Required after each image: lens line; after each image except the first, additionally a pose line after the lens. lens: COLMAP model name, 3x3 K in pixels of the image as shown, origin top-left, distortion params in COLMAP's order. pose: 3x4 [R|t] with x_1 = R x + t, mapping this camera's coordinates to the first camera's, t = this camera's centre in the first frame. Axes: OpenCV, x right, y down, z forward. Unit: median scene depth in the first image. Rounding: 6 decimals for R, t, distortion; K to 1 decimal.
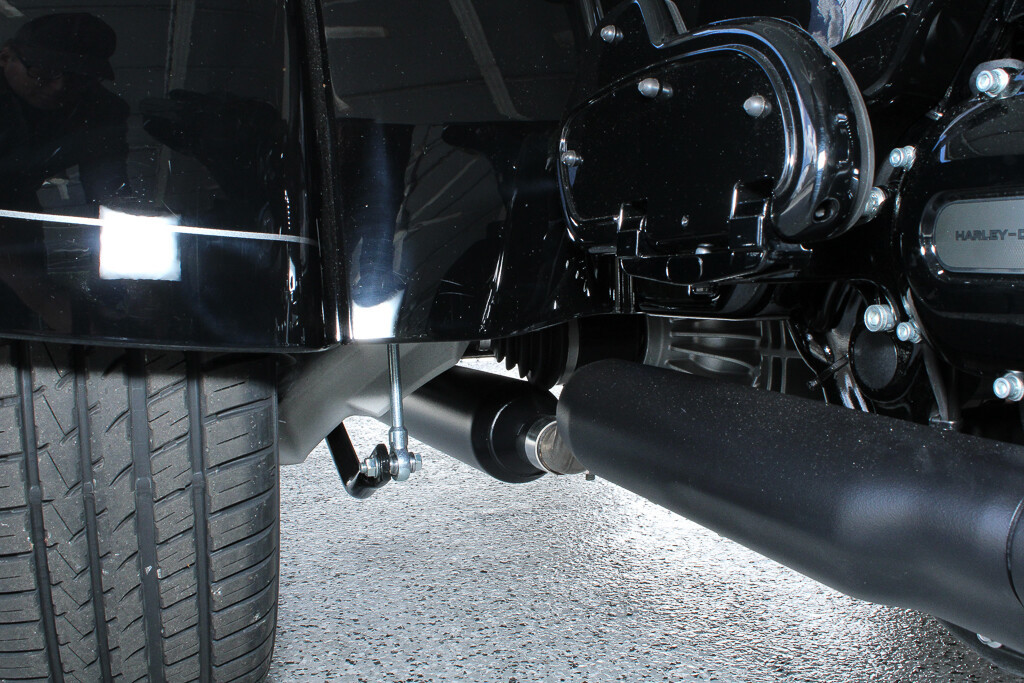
lens RADIAL K [[1106.1, 0, 515.0], [0, 1106.1, 361.0], [0, 0, 1]] dist [-0.139866, 0.121574]
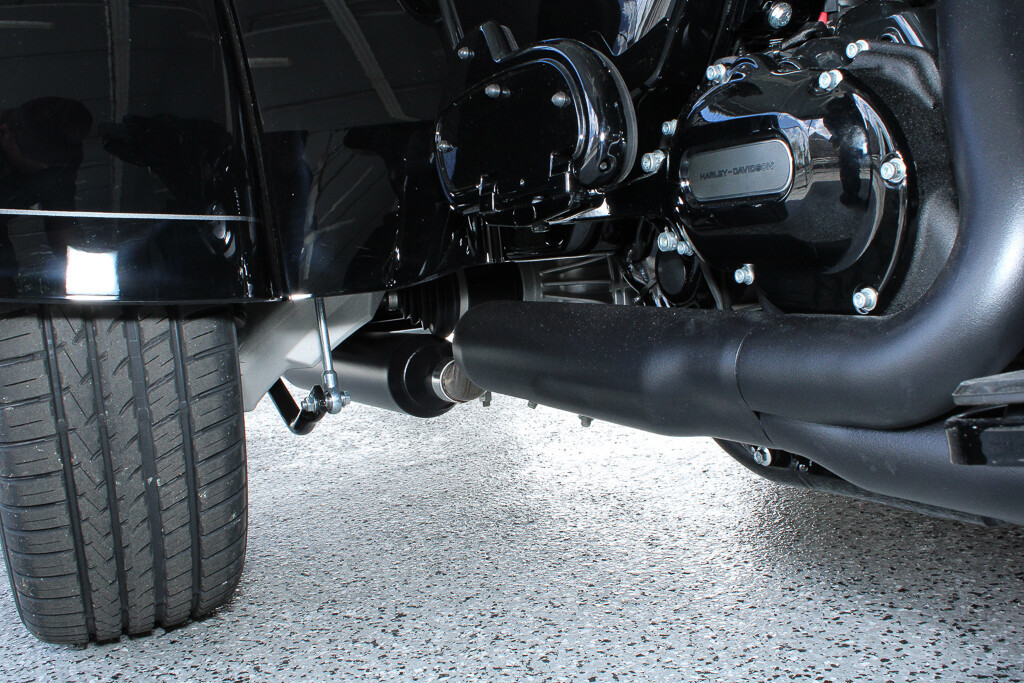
lens RADIAL K [[990.6, 0, 512.0], [0, 990.6, 341.5], [0, 0, 1]] dist [-0.151868, 0.147364]
pose [[0.992800, -0.080892, 0.088348, 0.006911], [0.080379, 0.996720, 0.009359, 0.049795], [-0.088815, -0.002190, 0.996046, -0.210642]]
